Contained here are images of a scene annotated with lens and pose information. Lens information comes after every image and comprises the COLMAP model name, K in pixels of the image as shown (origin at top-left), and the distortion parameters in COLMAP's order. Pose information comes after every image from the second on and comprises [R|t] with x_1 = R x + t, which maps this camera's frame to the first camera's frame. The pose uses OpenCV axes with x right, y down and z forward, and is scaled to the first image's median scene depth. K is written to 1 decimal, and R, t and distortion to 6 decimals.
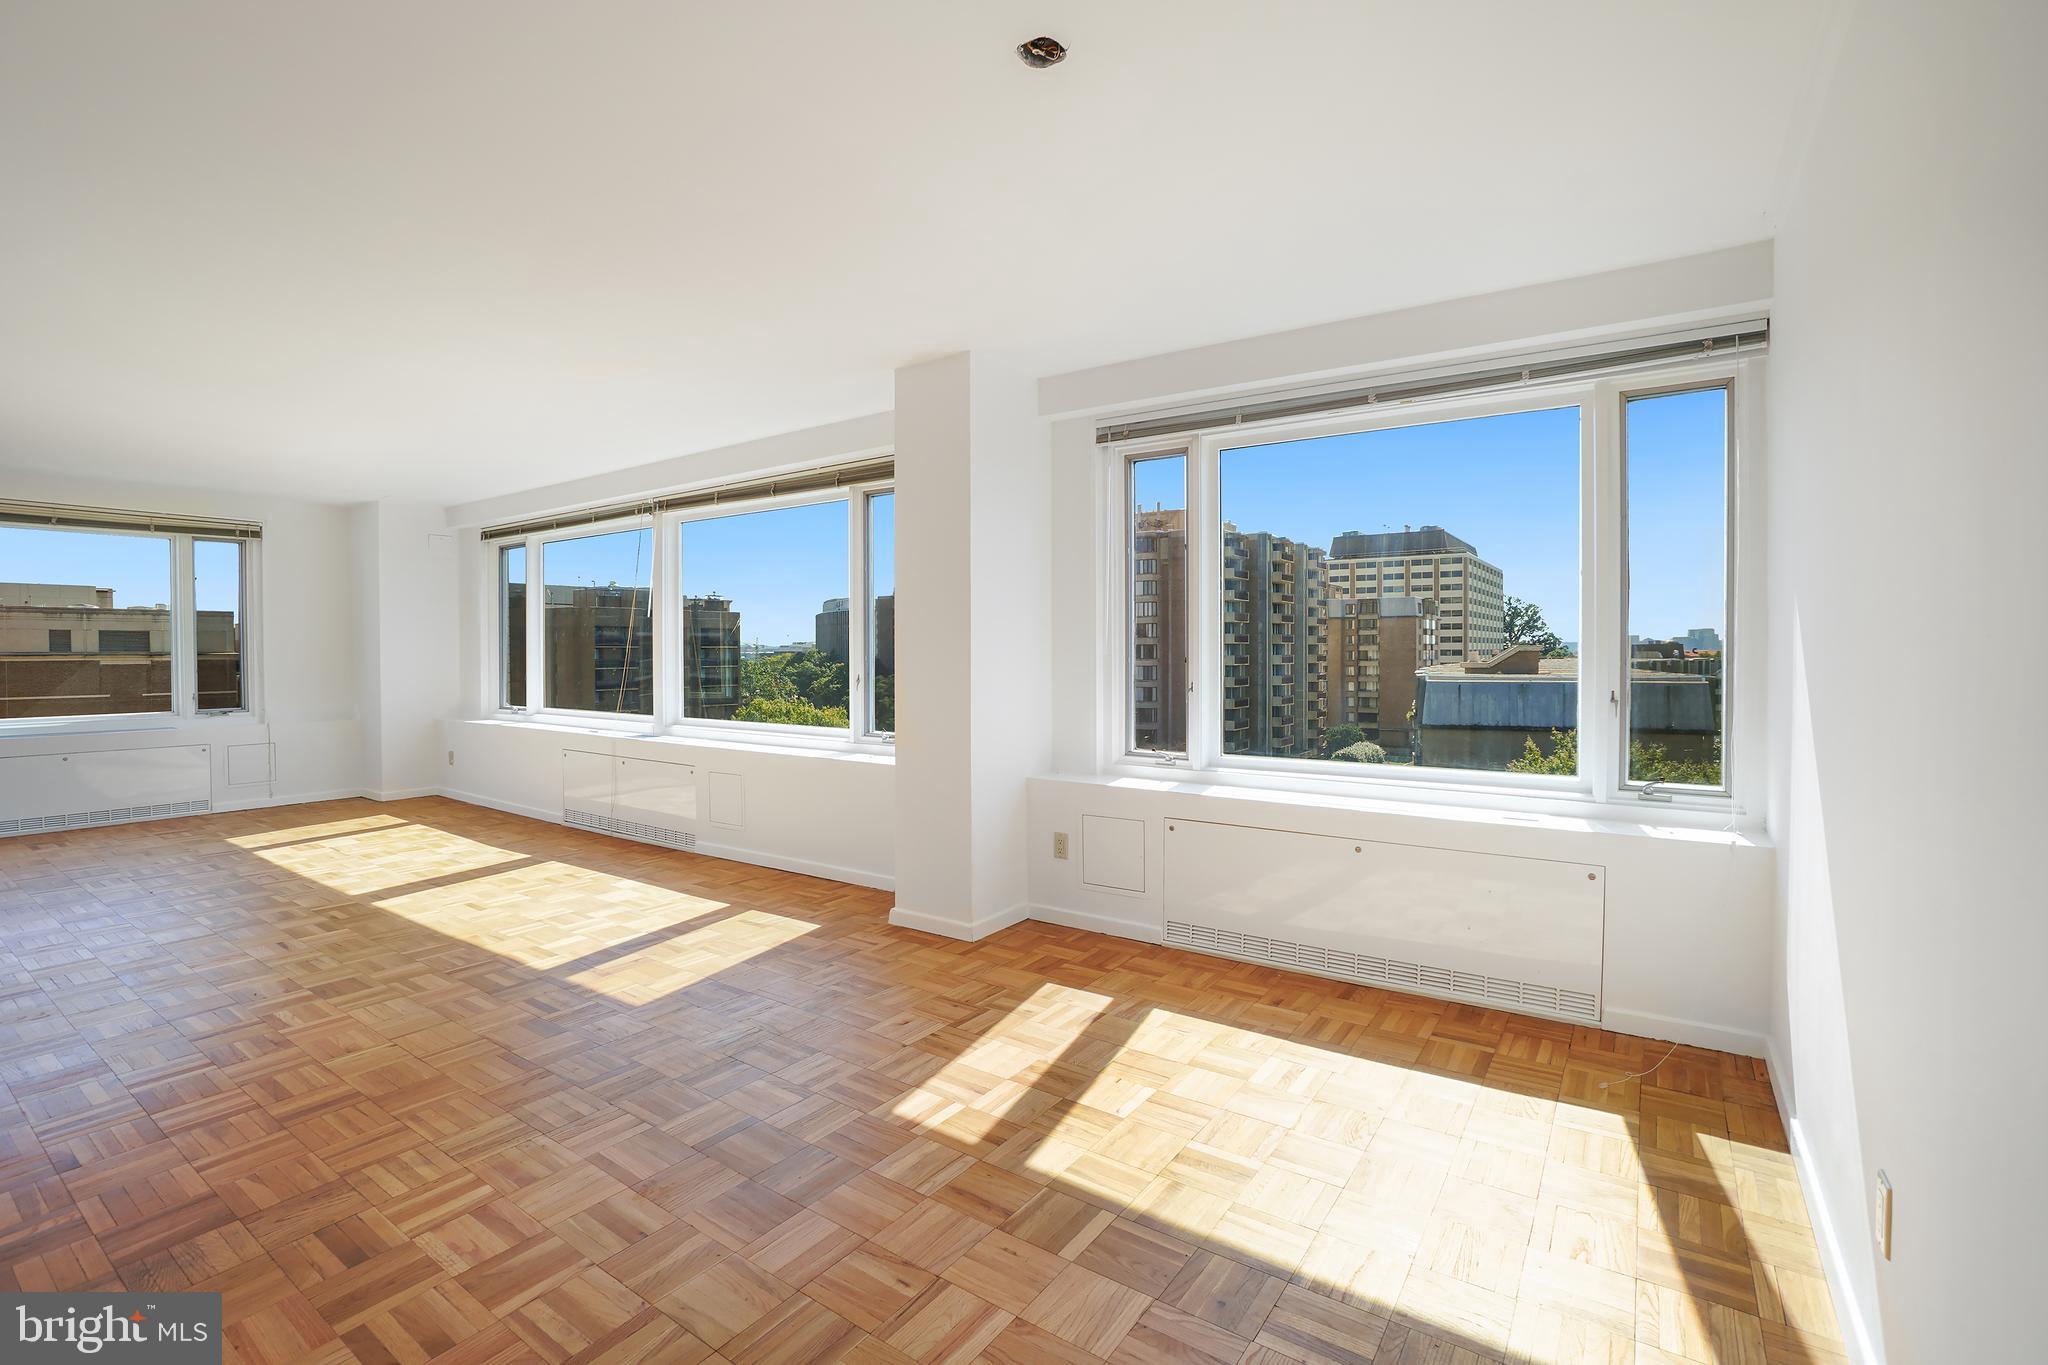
lens RADIAL K [[924.6, 0, 1027.3], [0, 924.6, 673.1], [0, 0, 1]] dist [-0.063947, 0.022159]
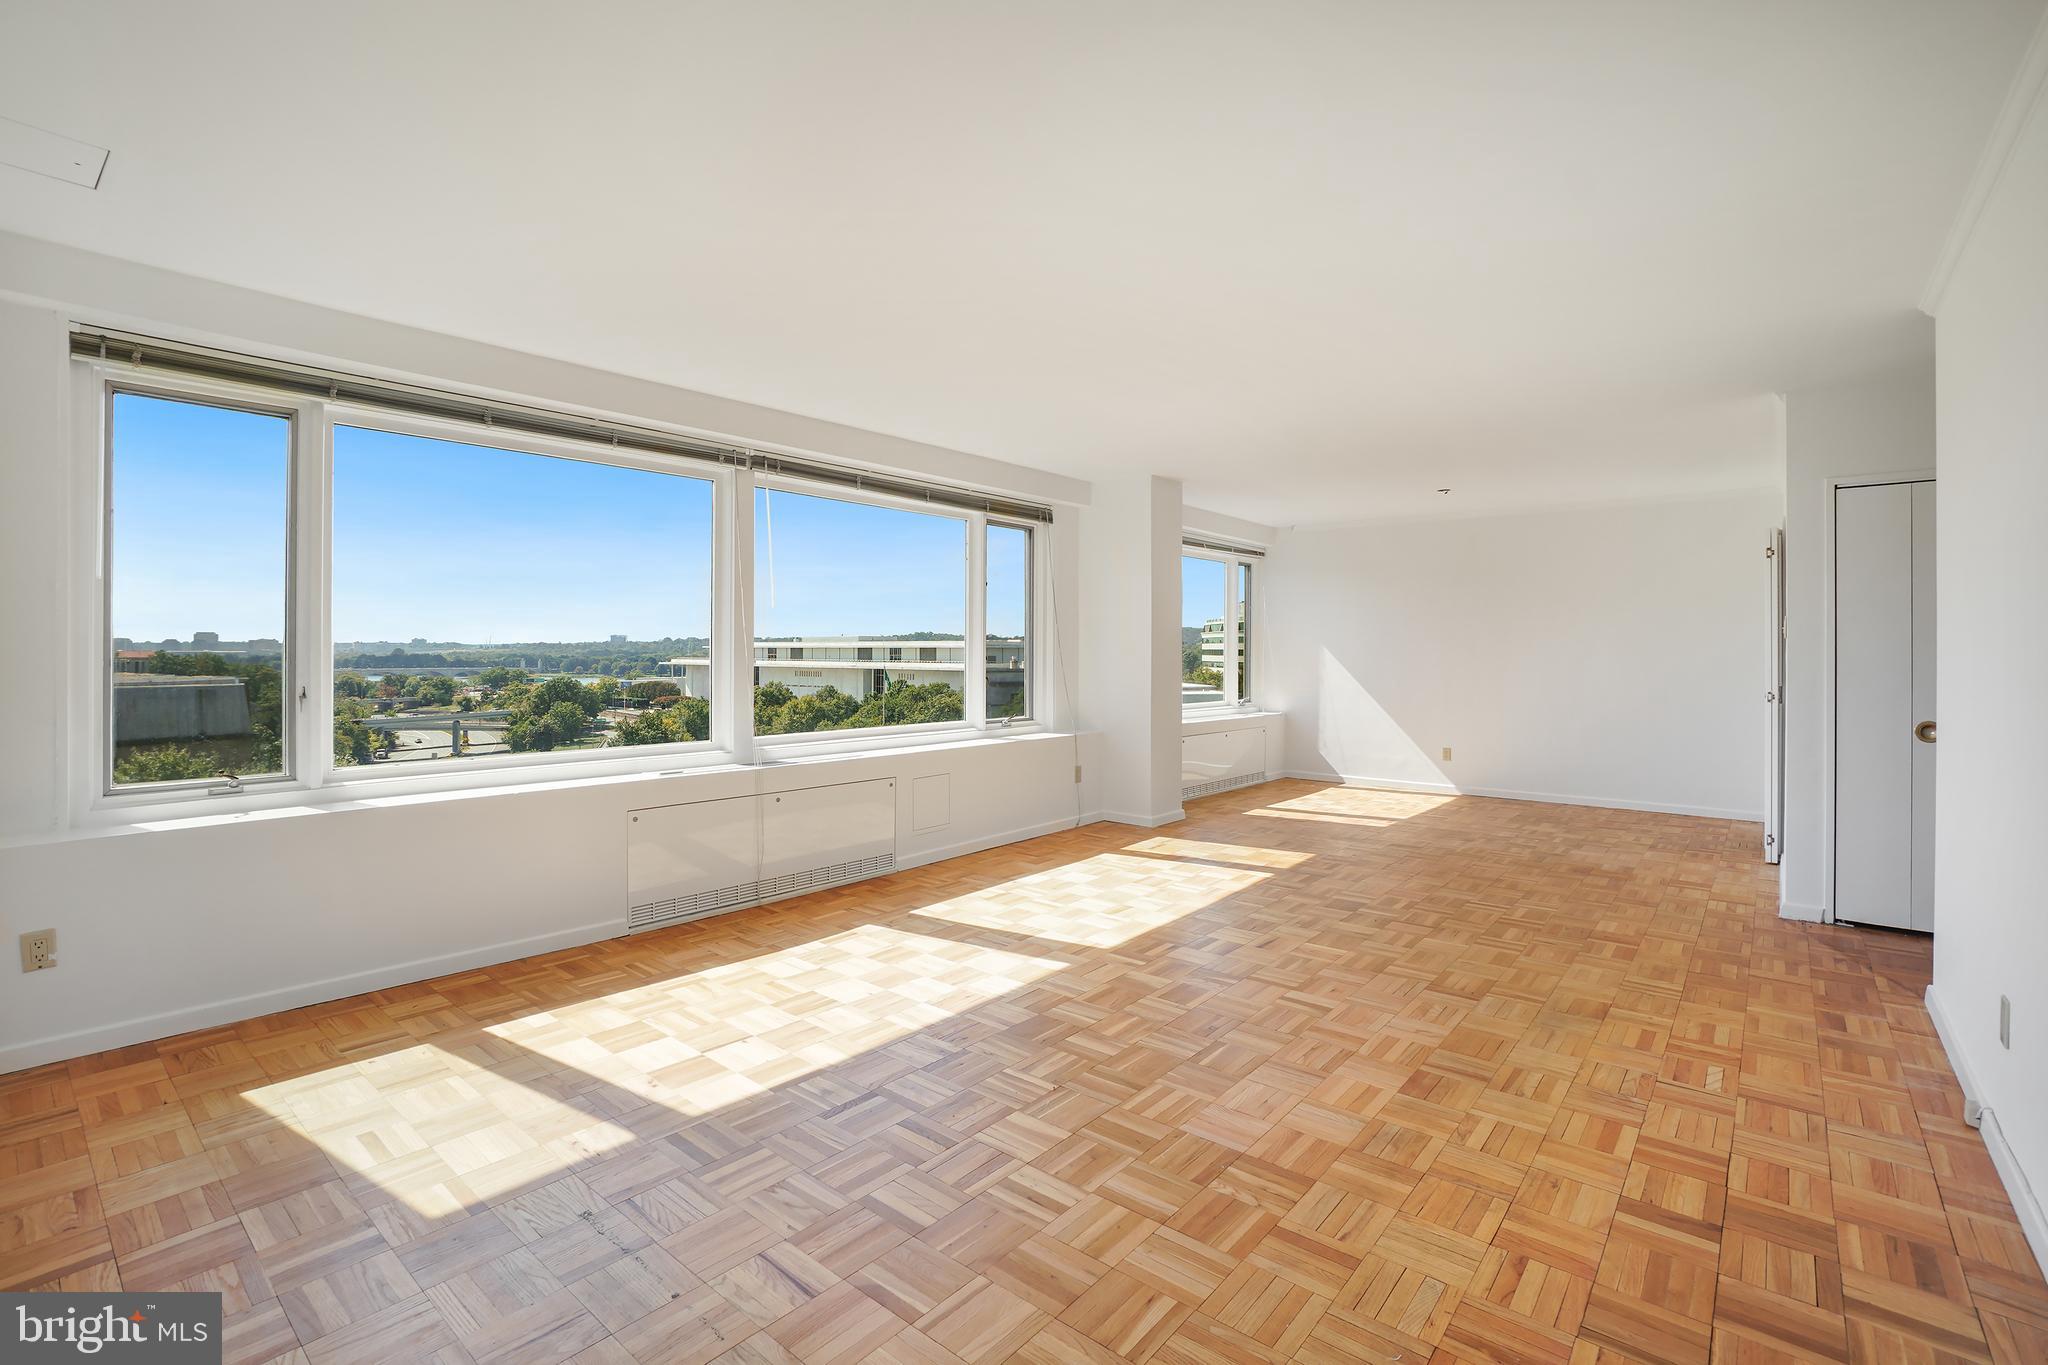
lens RADIAL K [[930.6, 0, 1013.1], [0, 930.6, 671.2], [0, 0, 1]] dist [-0.067289, 0.024794]
pose [[0.097277, -0.016904, 0.995114, -1.099627], [0.019675, 0.999693, 0.015058, -0.014315], [-0.995063, 0.018114, 0.097580, 0.682454]]
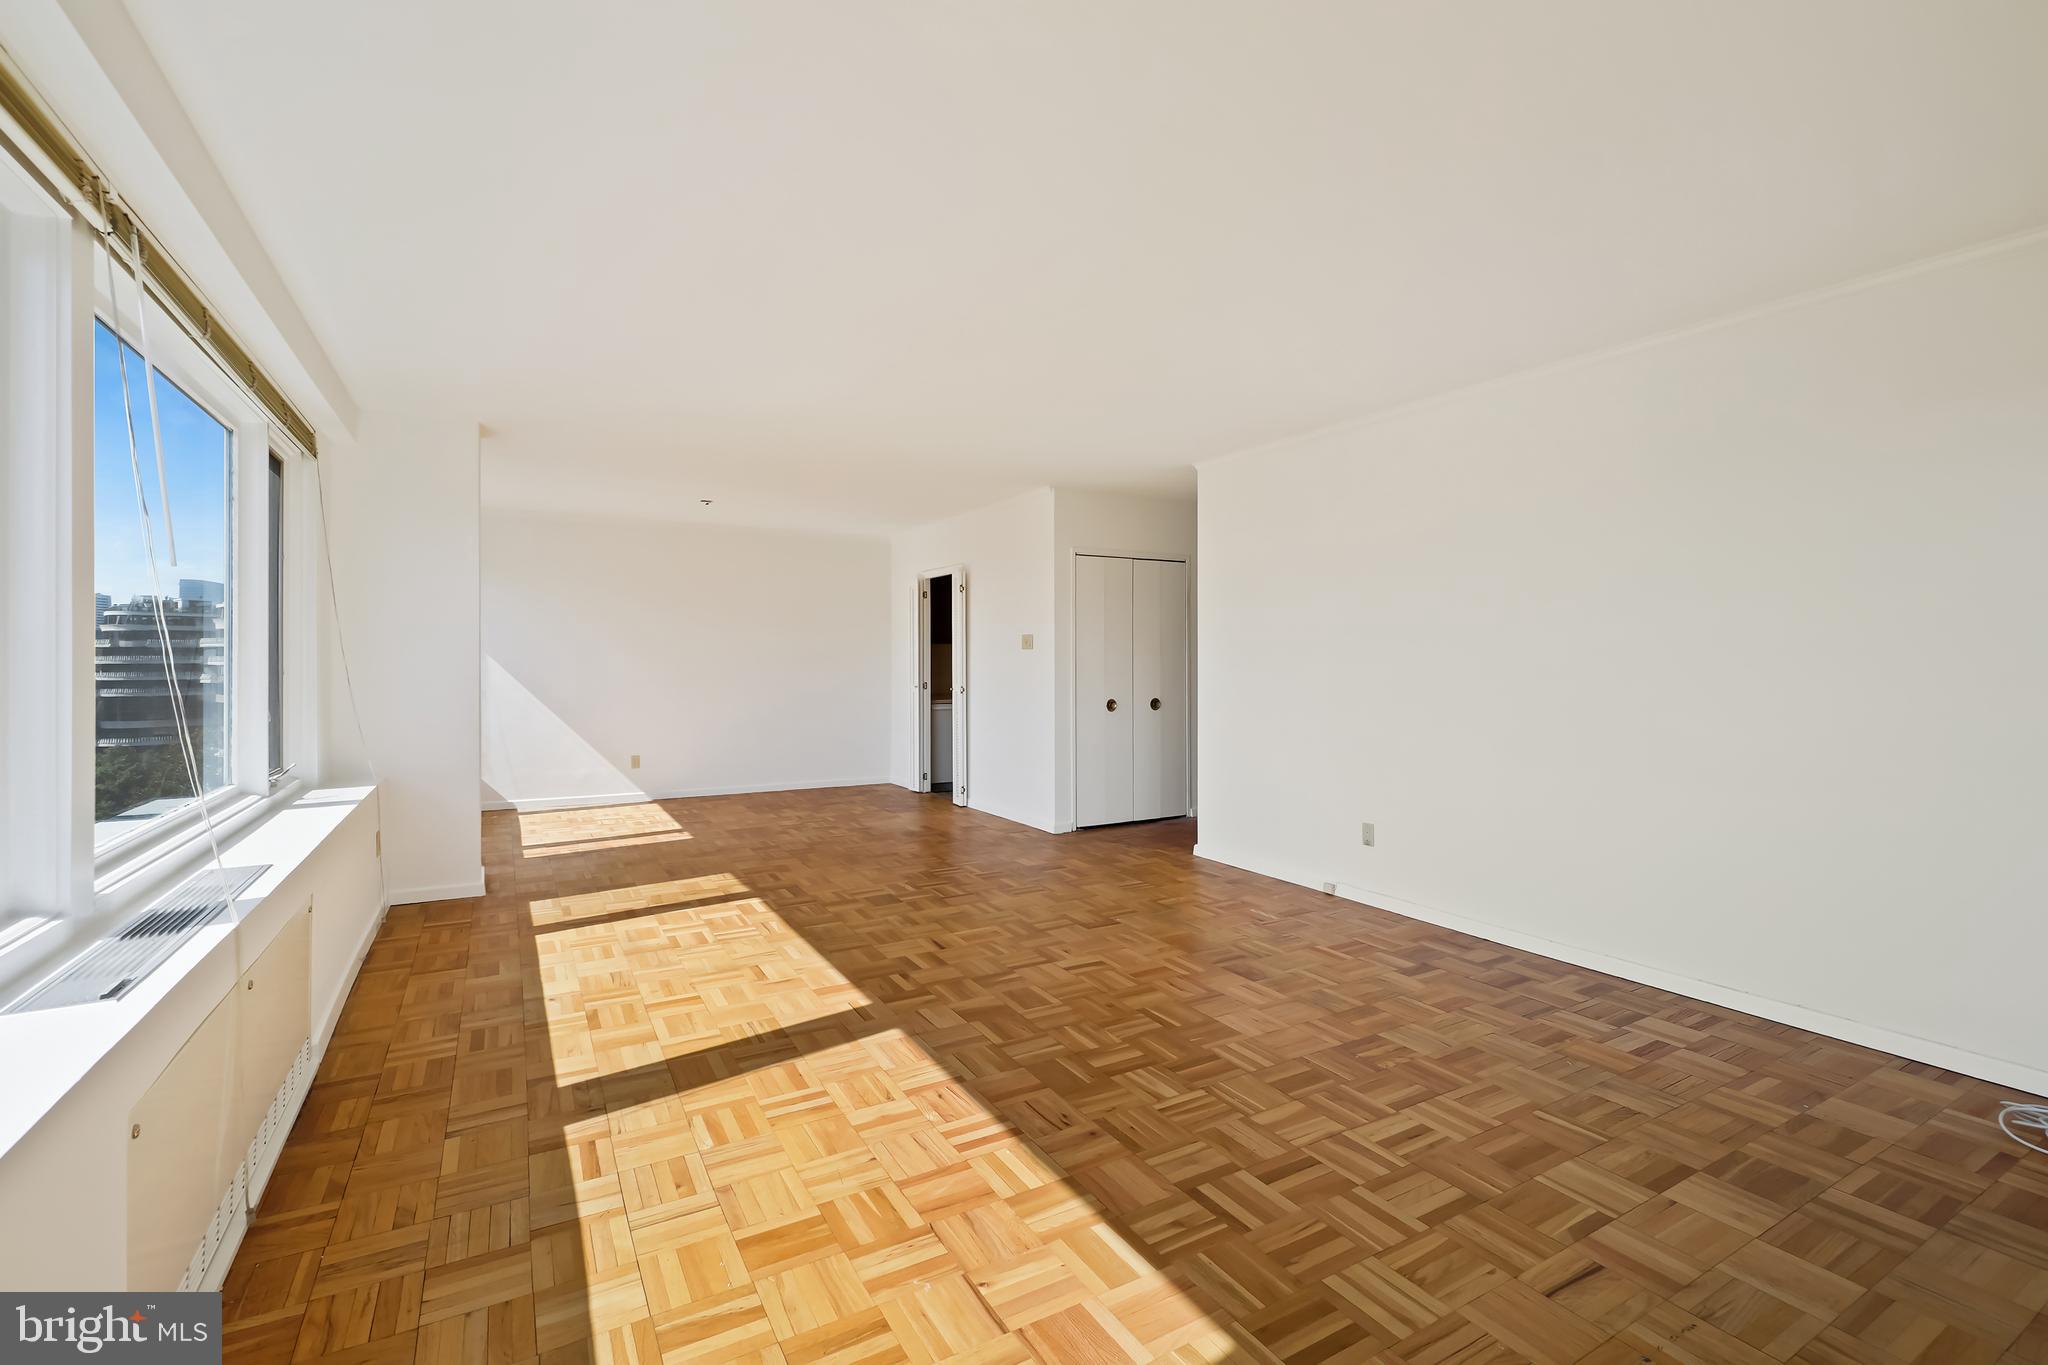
lens RADIAL K [[907.0, 0, 1030.0], [0, 907.0, 678.7], [0, 0, 1]] dist [-0.002110, -0.000651]
pose [[-0.905216, -0.005597, 0.424915, -0.799128], [0.012945, 0.999086, 0.040739, -0.026317], [-0.424755, 0.042379, -0.904316, 1.099022]]
